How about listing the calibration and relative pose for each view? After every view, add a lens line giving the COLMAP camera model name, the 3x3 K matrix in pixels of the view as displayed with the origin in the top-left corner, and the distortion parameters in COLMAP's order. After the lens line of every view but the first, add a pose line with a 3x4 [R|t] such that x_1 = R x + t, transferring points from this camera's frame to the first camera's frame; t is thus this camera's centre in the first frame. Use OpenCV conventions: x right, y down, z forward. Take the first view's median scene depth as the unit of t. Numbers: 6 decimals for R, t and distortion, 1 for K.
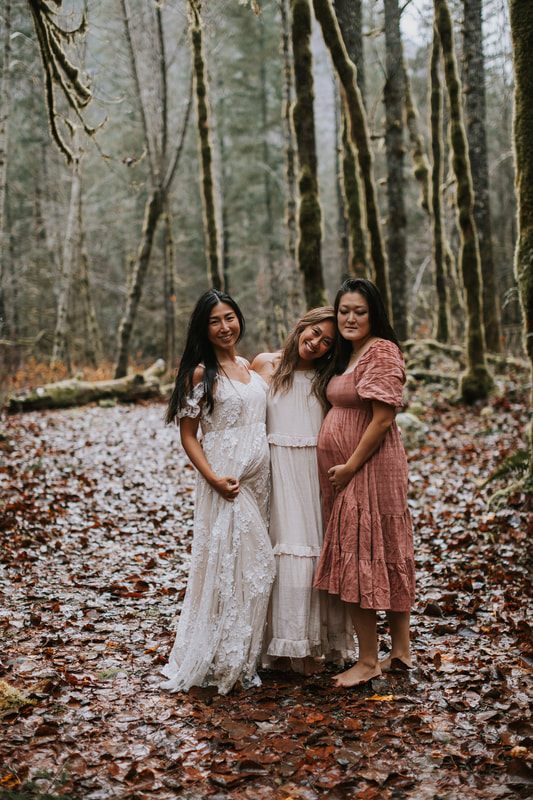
lens RADIAL K [[1264.2, 0, 265.7], [0, 1264.2, 373.6], [0, 0, 1]] dist [-0.023342, 0.024478]
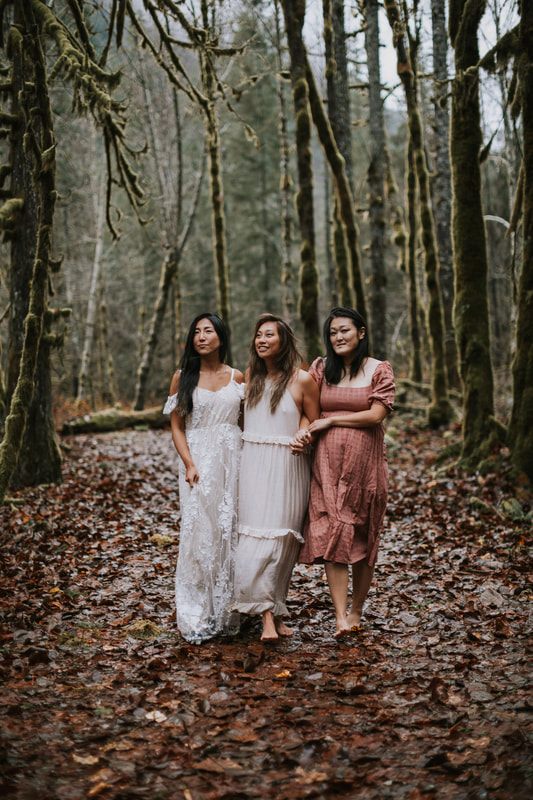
lens RADIAL K [[1192.7, 0, 266.5], [0, 1192.7, 400.0], [0, 0, 1]] dist [-0.029110, -0.104983]
pose [[0.999951, 0.006540, 0.007486, -0.011207], [-0.006413, 0.999837, -0.016853, 0.013250], [-0.007595, 0.016804, 0.999830, -0.142913]]
